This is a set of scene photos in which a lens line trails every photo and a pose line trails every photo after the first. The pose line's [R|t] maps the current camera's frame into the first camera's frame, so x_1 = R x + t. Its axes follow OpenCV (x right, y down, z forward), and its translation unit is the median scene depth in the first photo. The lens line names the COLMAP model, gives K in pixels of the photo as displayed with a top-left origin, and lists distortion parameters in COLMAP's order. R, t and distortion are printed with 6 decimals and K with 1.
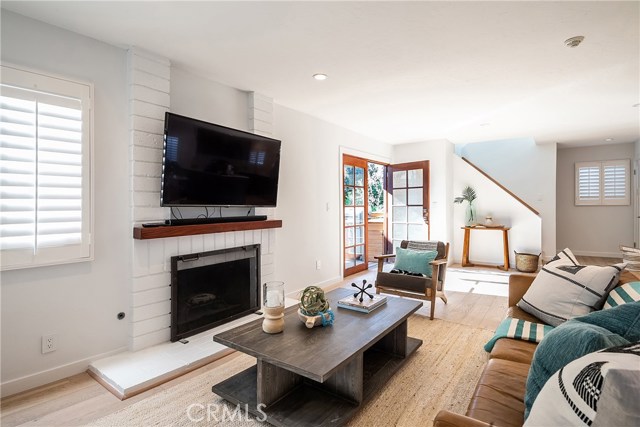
lens RADIAL K [[326.1, 0, 319.3], [0, 326.1, 207.3], [0, 0, 1]] dist [-0.000434, -0.000186]
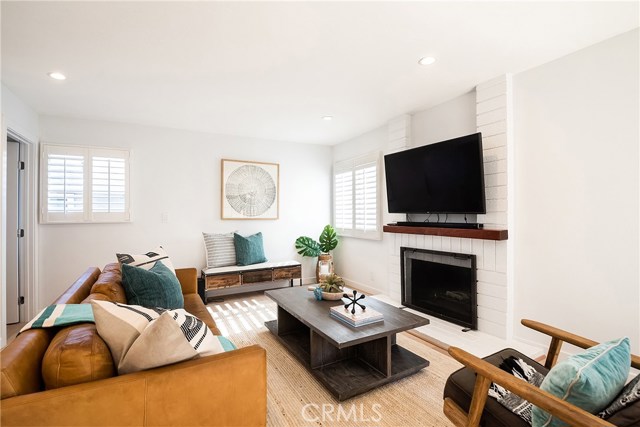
lens RADIAL K [[304.2, 0, 320.0], [0, 304.2, 213.5], [0, 0, 1]] dist [-0.002602, -0.009630]
pose [[-0.381796, 0.005064, -0.924233, 0.780288], [0.000749, 0.999986, 0.005170, -0.006558], [0.924246, 0.001281, -0.381795, 0.956145]]
